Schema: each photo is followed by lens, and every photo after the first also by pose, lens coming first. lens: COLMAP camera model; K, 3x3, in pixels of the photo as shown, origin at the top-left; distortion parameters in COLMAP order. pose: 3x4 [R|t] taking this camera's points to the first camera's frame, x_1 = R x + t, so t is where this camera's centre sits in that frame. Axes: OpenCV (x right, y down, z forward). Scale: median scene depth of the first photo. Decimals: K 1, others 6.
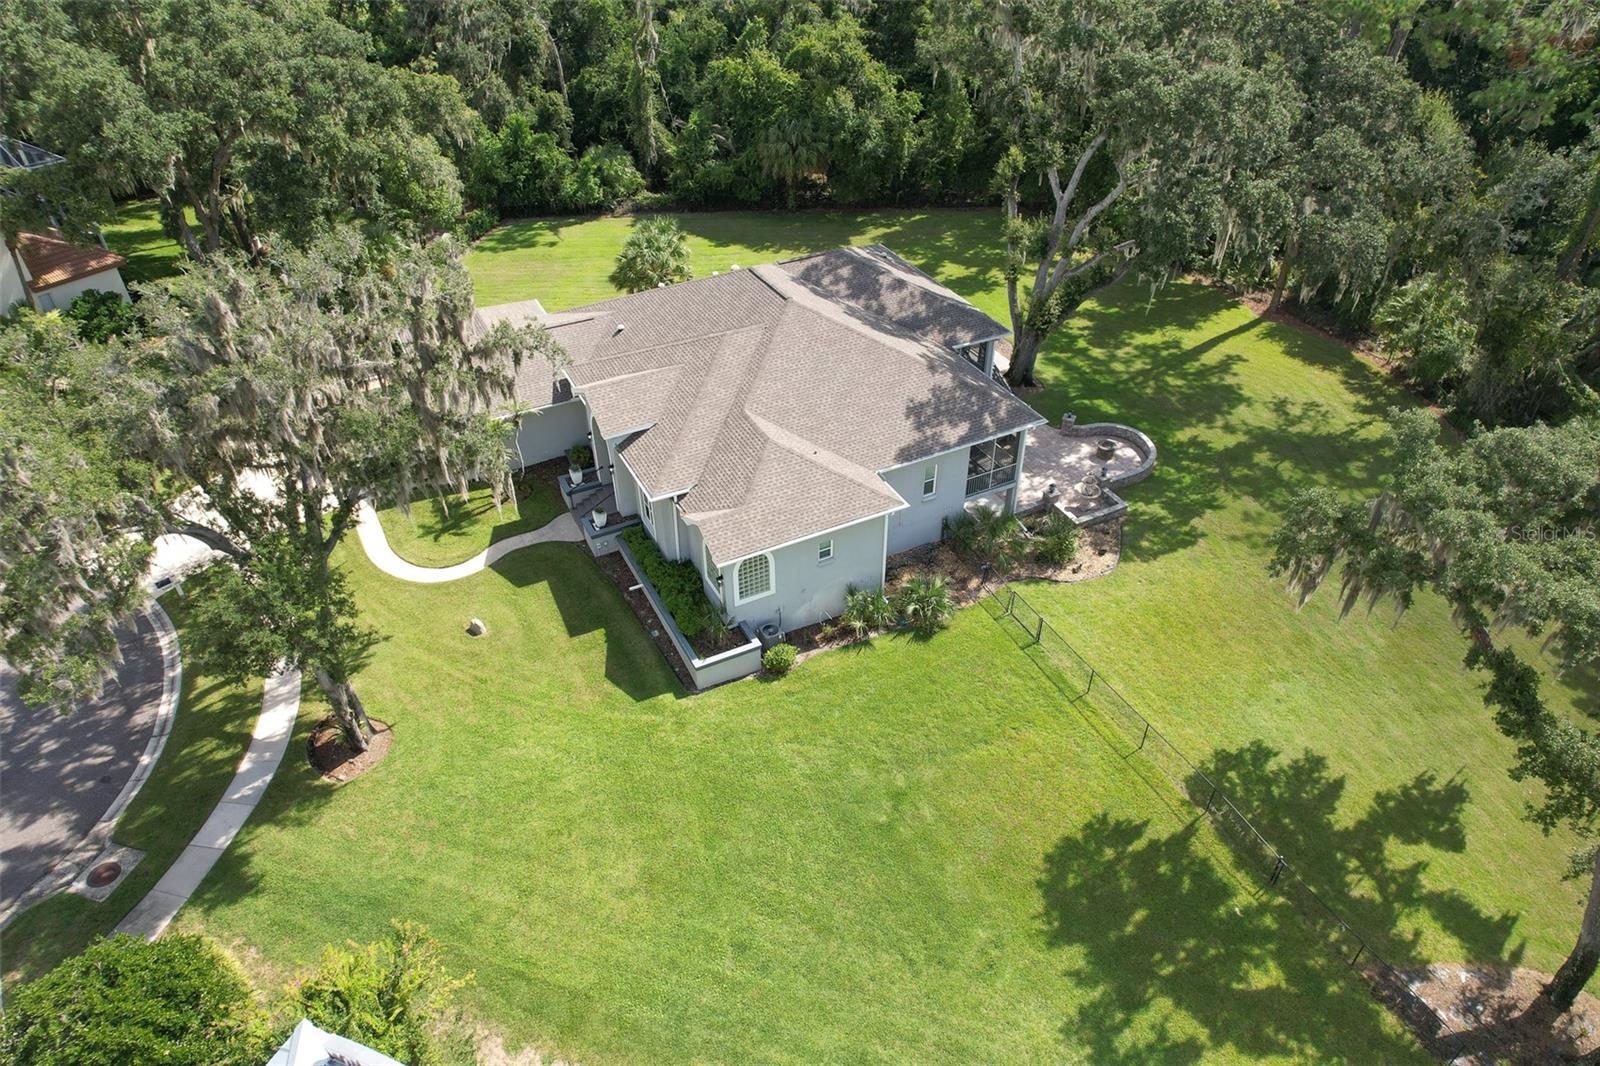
lens RADIAL K [[1045.5, 0, 803.5], [0, 1045.5, 523.8], [0, 0, 1]] dist [-0.059348, 0.052764]
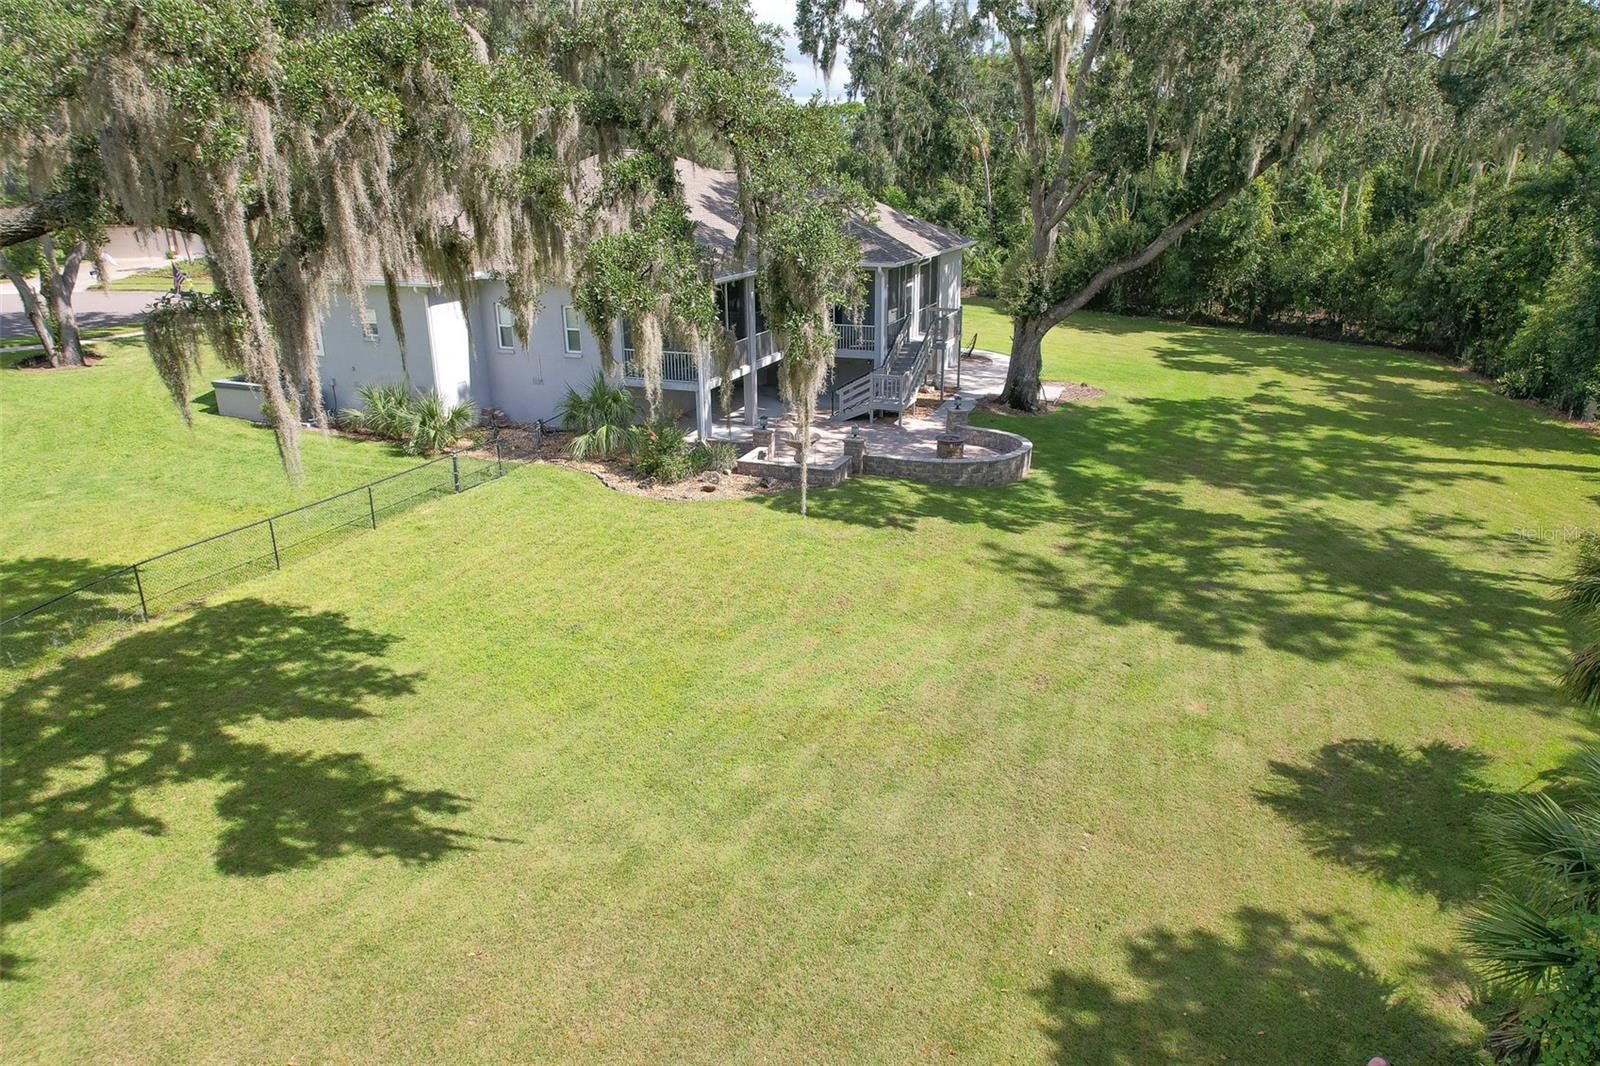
lens RADIAL K [[1045.5, 0, 810.1], [0, 1045.5, 545.5], [0, 0, 1]] dist [-0.059348, 0.052764]
pose [[0.638602, 0.242245, -0.730414, 0.835266], [-0.444208, 0.891101, -0.092834, 0.103828], [0.628384, 0.383740, 0.676667, 0.632023]]
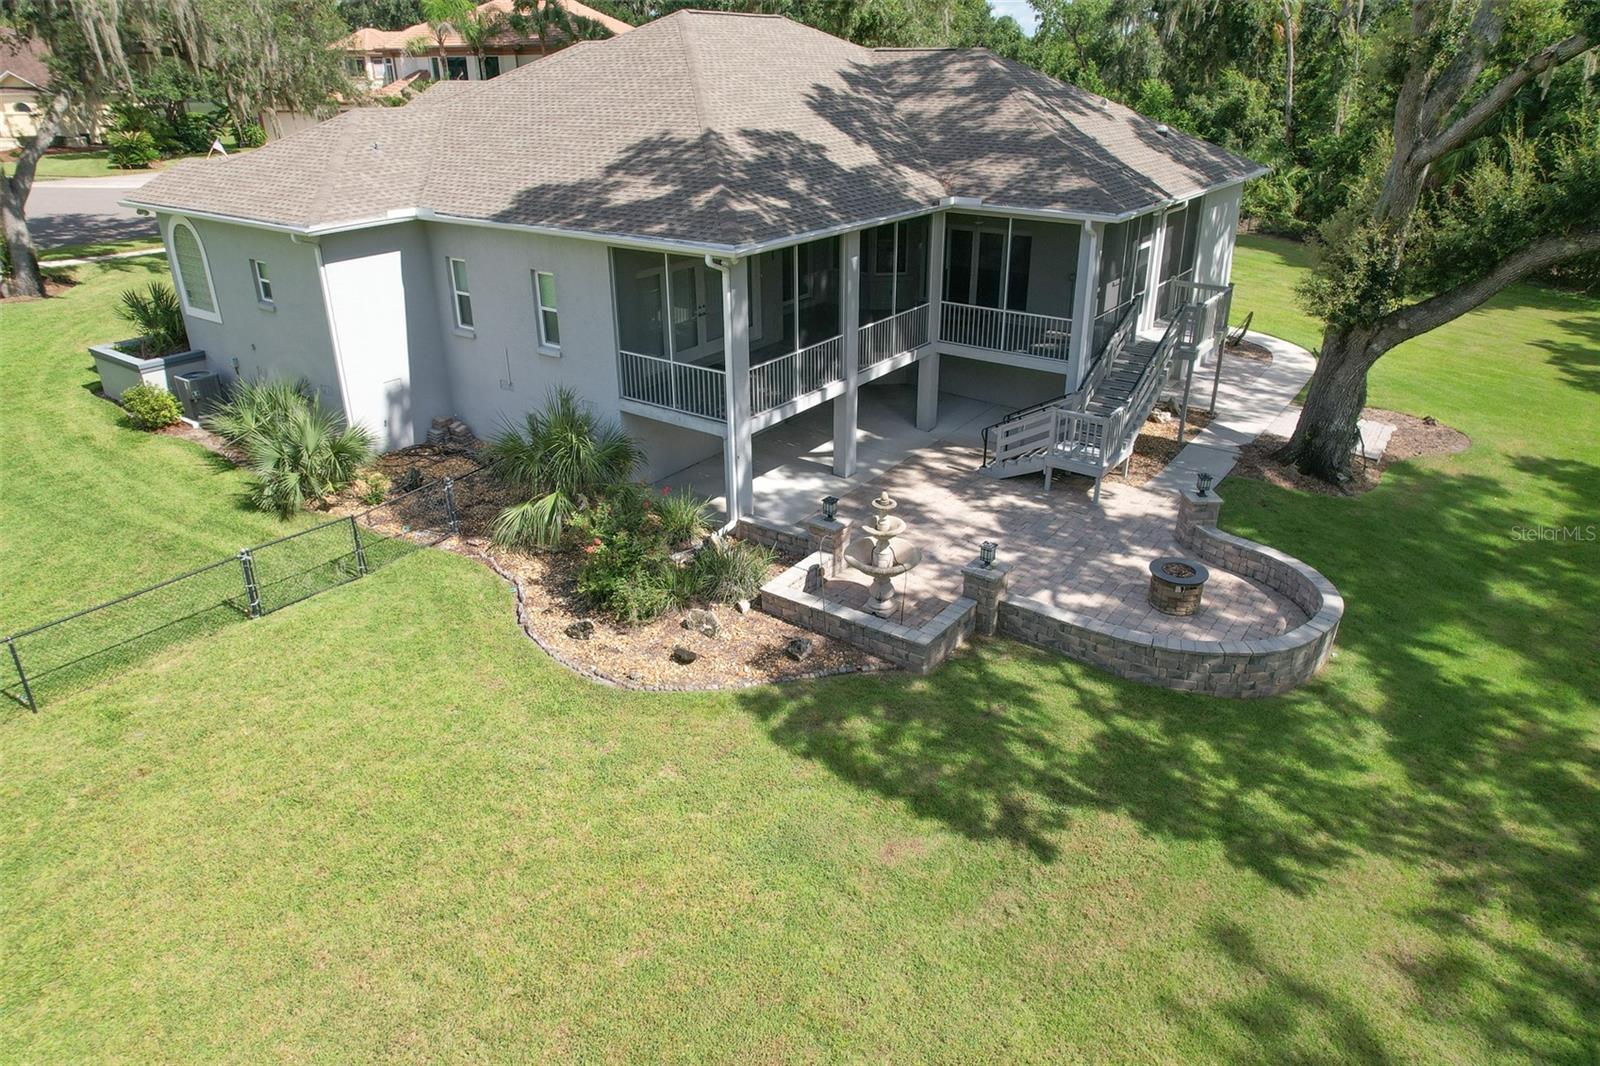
lens RADIAL K [[1045.5, 0, 805.7], [0, 1045.5, 521.7], [0, 0, 1]] dist [-0.059348, 0.052764]
pose [[0.436694, 0.351395, -0.828142, 0.590943], [-0.530222, 0.844206, 0.078615, -0.050226], [0.726748, 0.404769, 0.554977, 0.845395]]
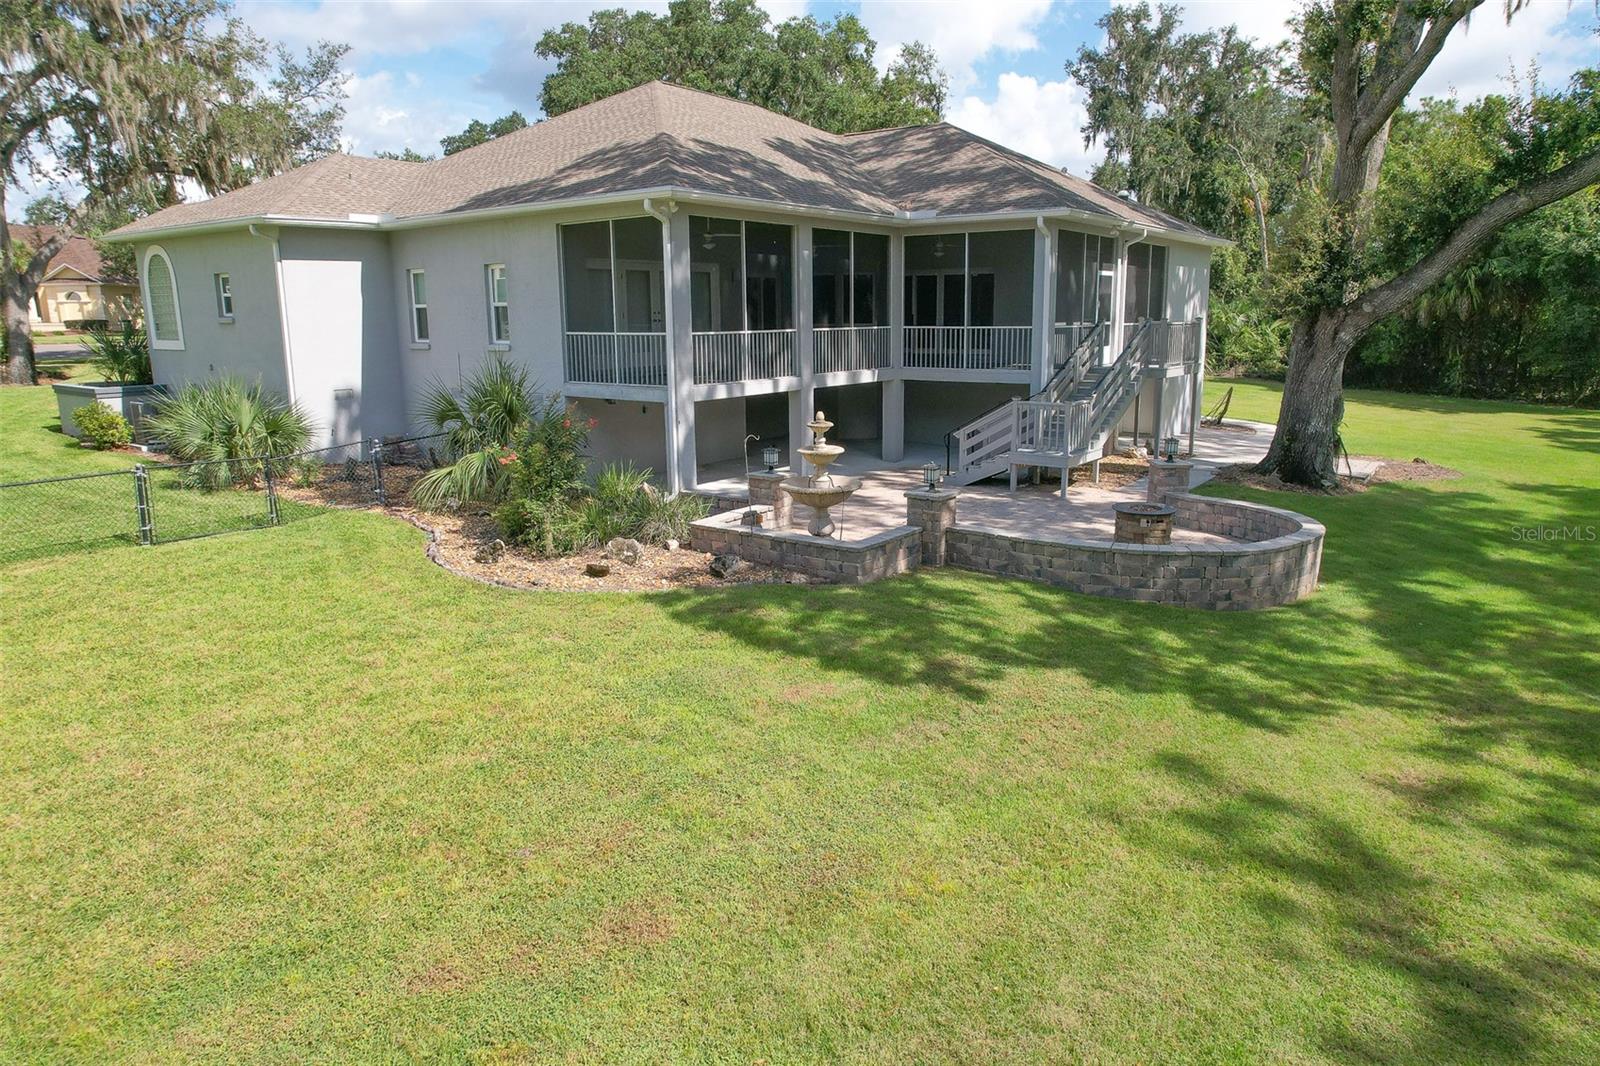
lens RADIAL K [[1045.5, 0, 807.7], [0, 1045.5, 528.4], [0, 0, 1]] dist [-0.059348, 0.052764]
pose [[0.423203, 0.167688, -0.890382, 0.609320], [-0.529924, 0.842916, -0.093127, 0.022569], [0.734901, 0.511247, 0.445586, 0.927894]]
